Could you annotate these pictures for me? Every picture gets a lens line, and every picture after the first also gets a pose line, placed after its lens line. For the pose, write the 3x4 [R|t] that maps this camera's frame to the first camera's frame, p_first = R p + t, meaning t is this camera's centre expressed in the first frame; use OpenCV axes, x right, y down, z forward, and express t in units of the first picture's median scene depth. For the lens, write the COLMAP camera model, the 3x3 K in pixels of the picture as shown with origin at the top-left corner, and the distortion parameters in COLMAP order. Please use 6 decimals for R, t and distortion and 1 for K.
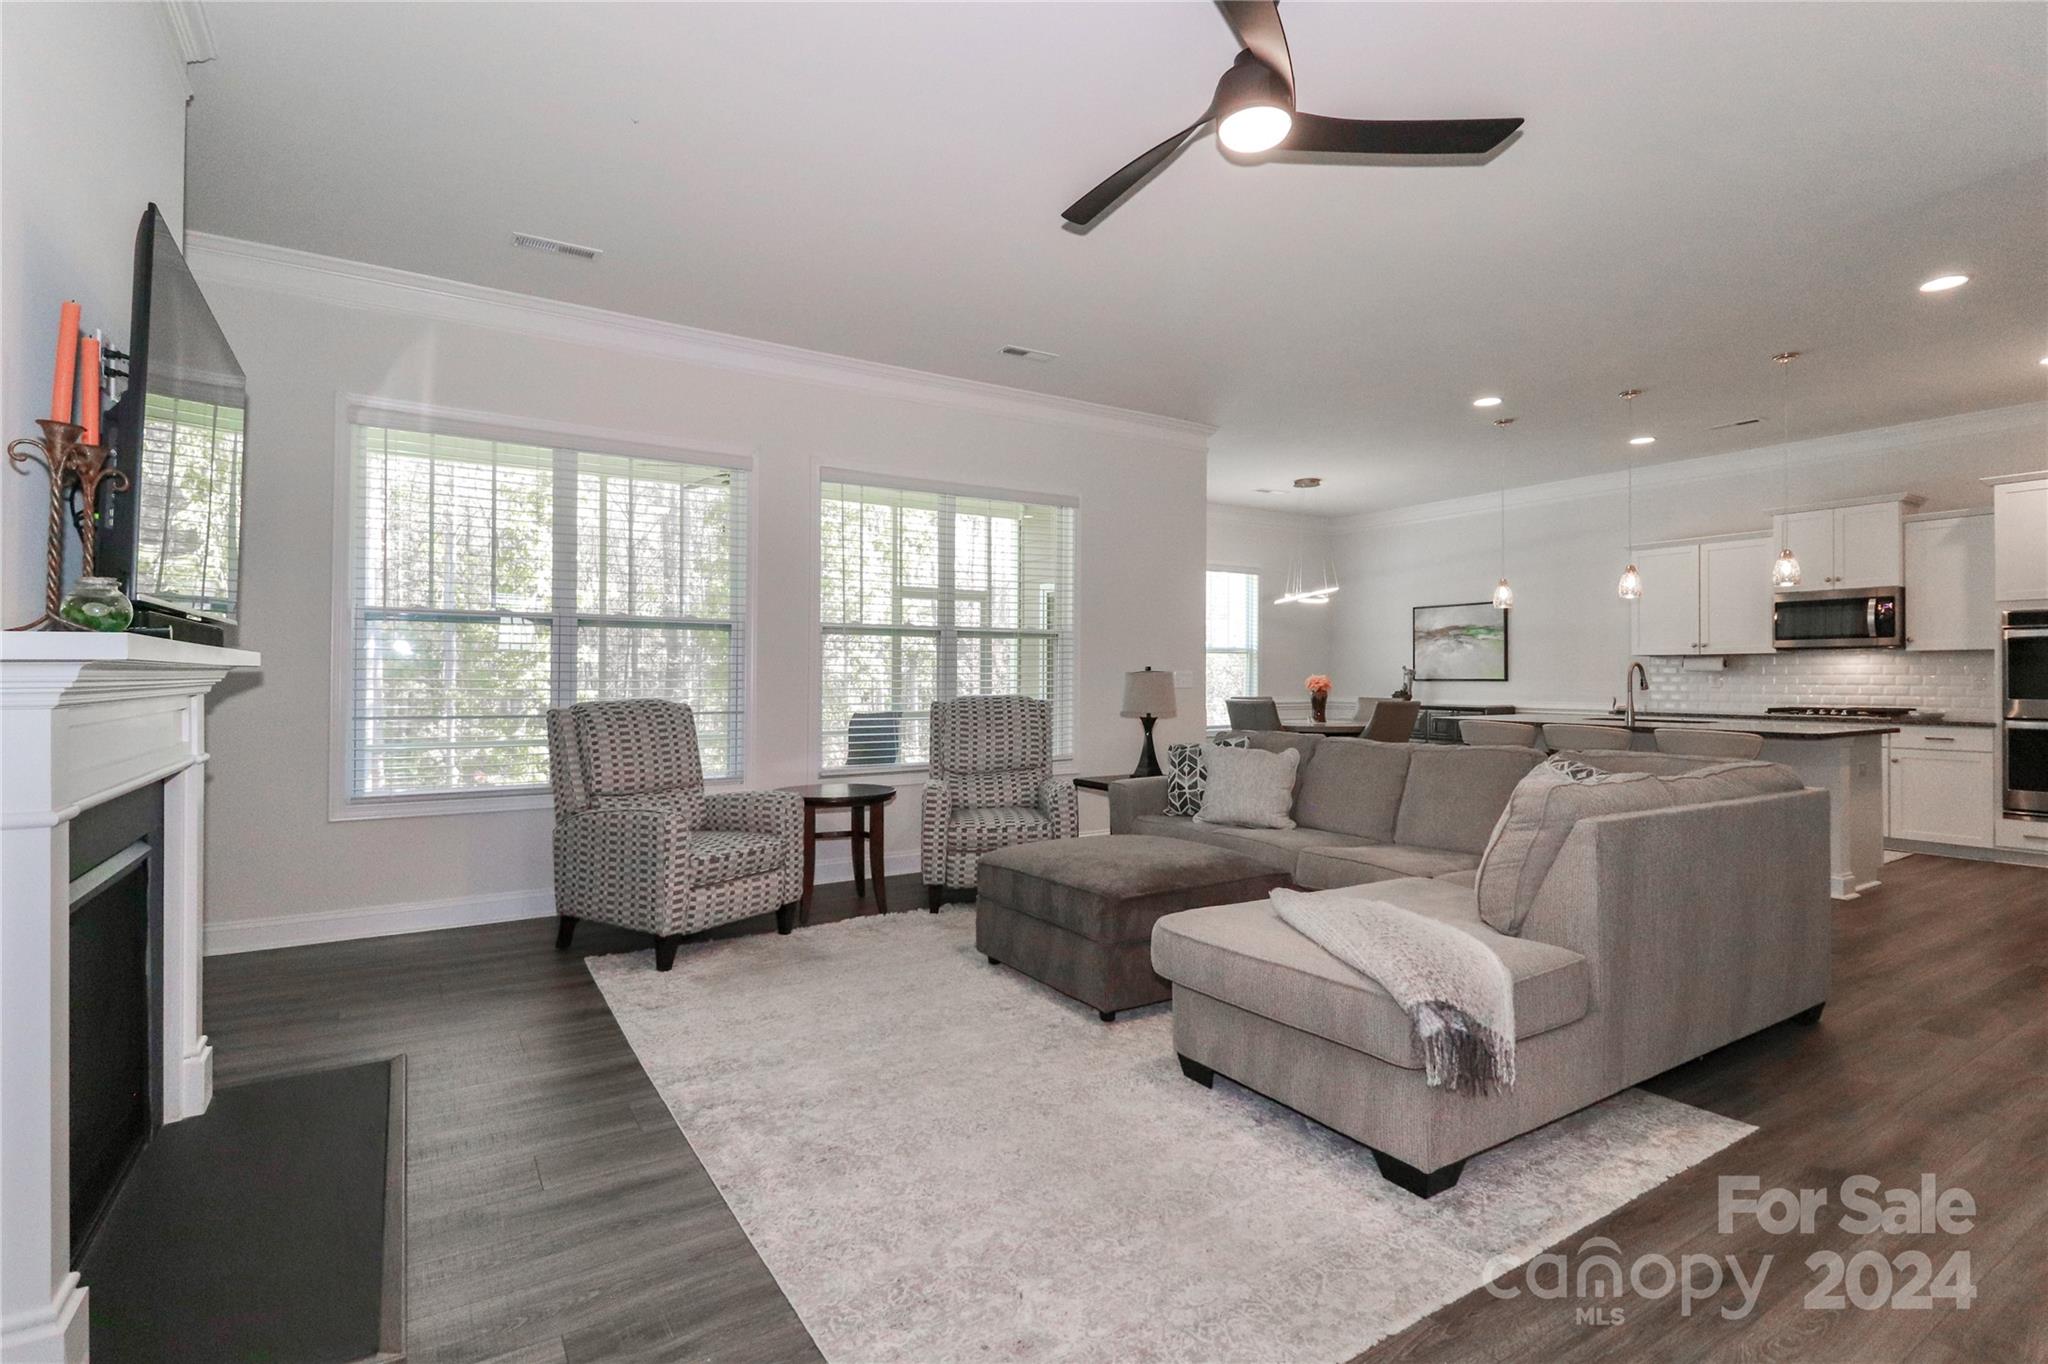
lens RADIAL K [[955.9, 0, 1019.4], [0, 955.9, 673.6], [0, 0, 1]] dist [0.006367, -0.011531]
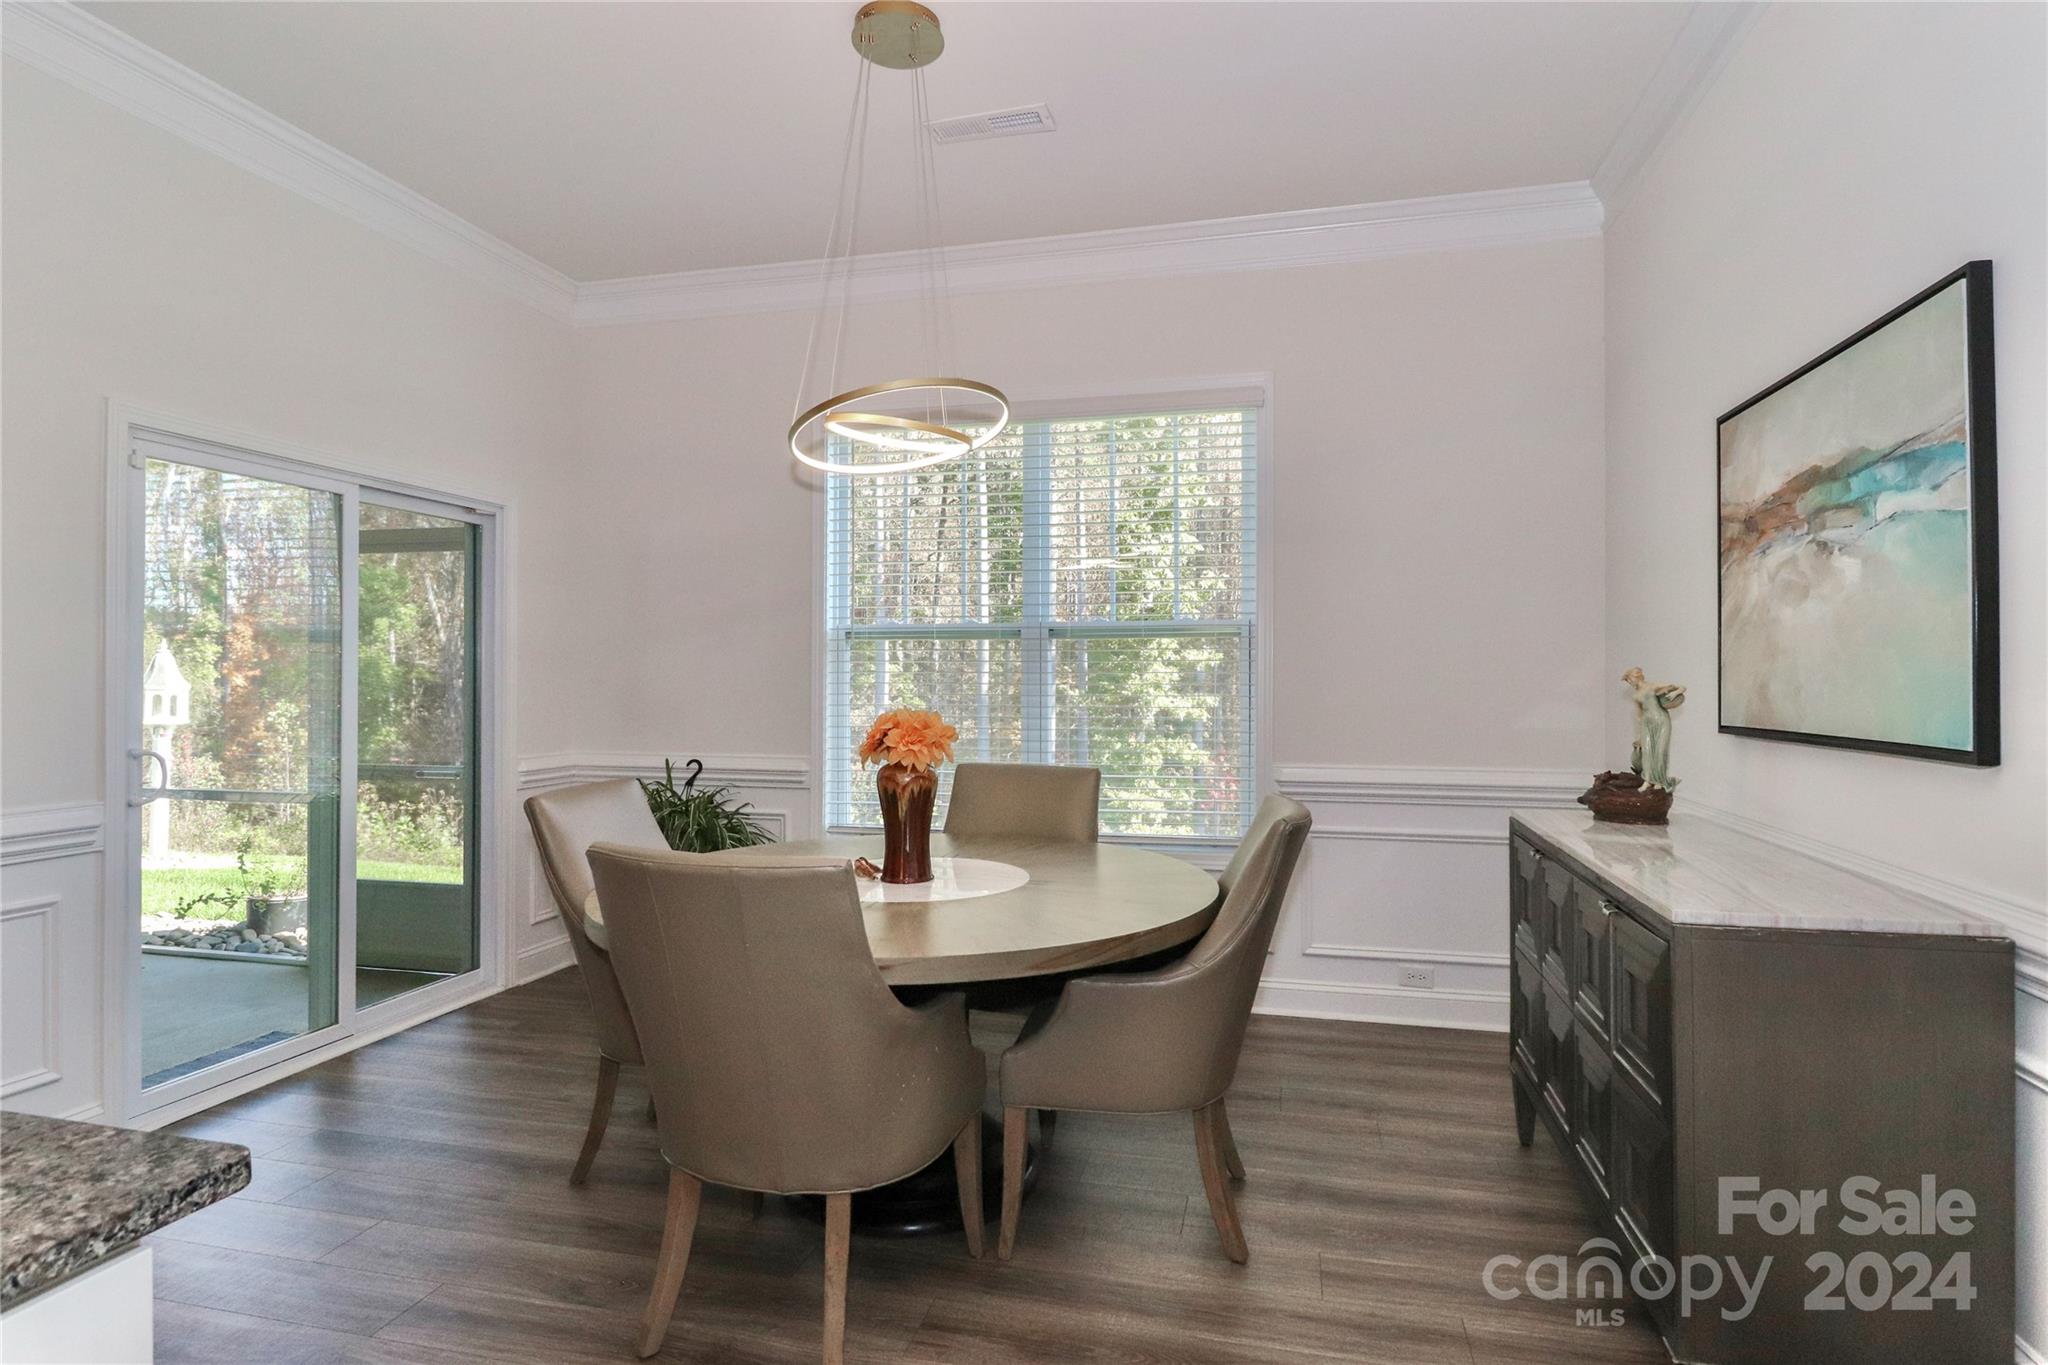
lens RADIAL K [[1044.2, 0, 1034.1], [0, 1044.2, 667.9], [0, 0, 1]] dist [-0.000808, -0.004973]
pose [[0.696316, -0.009413, -0.717674, 0.674167], [0.004197, 0.999950, -0.009042, -0.009052], [0.717723, 0.003284, 0.696321, 0.986189]]
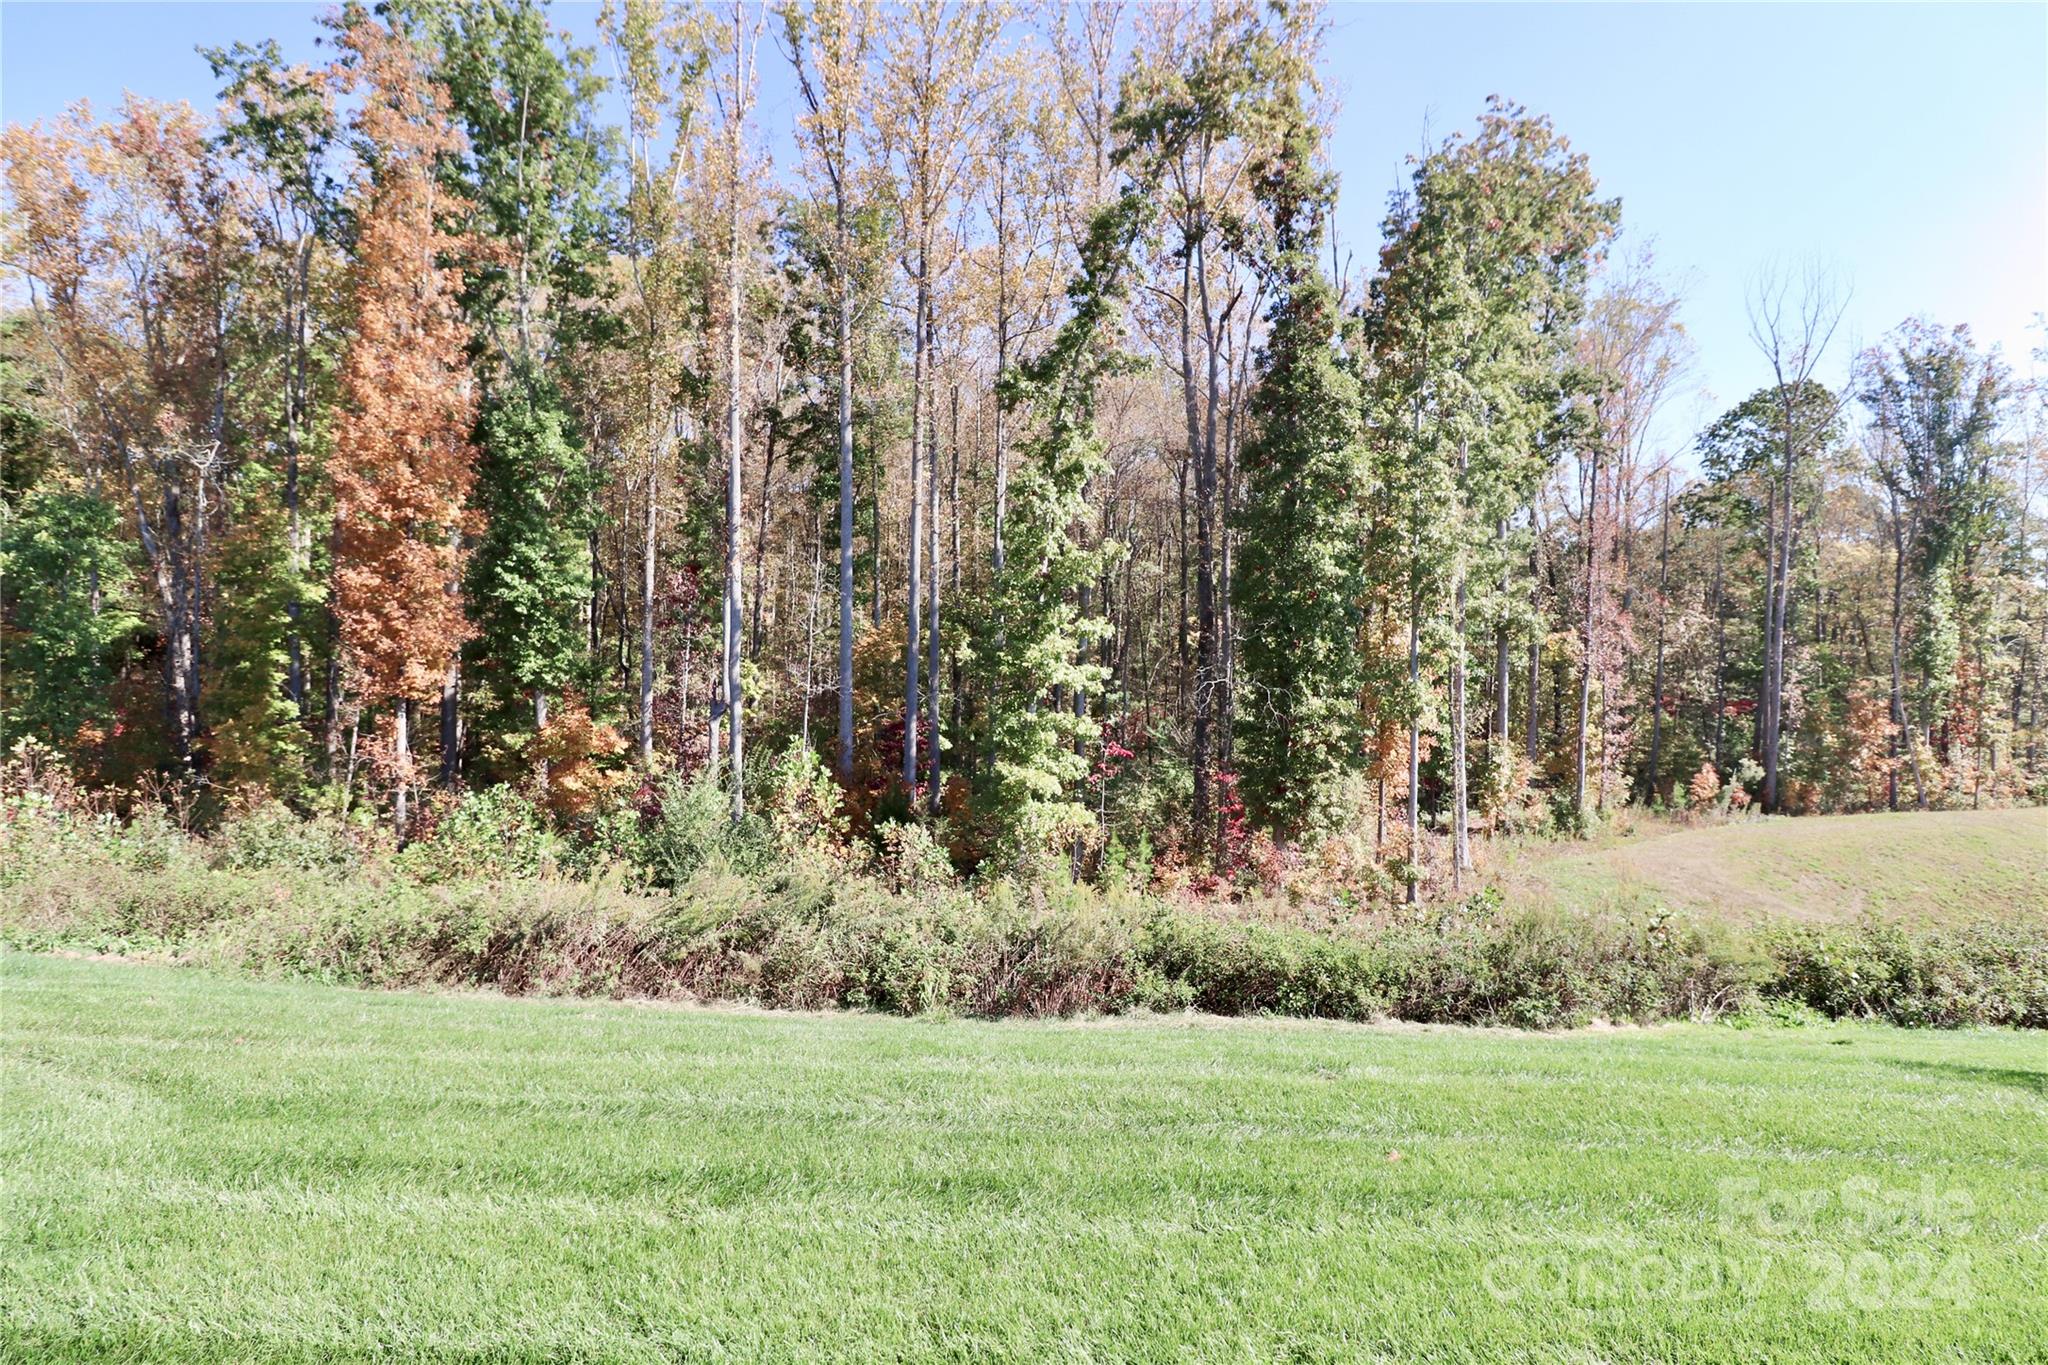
lens RADIAL K [[955.9, 0, 1040.2], [0, 955.9, 654.0], [0, 0, 1]] dist [0.006367, -0.011531]
pose [[0.840867, 0.022608, -0.540769, -0.116217], [-0.015304, 0.999721, 0.017998, -0.052317], [0.541025, -0.006859, 0.840978, 1.176654]]
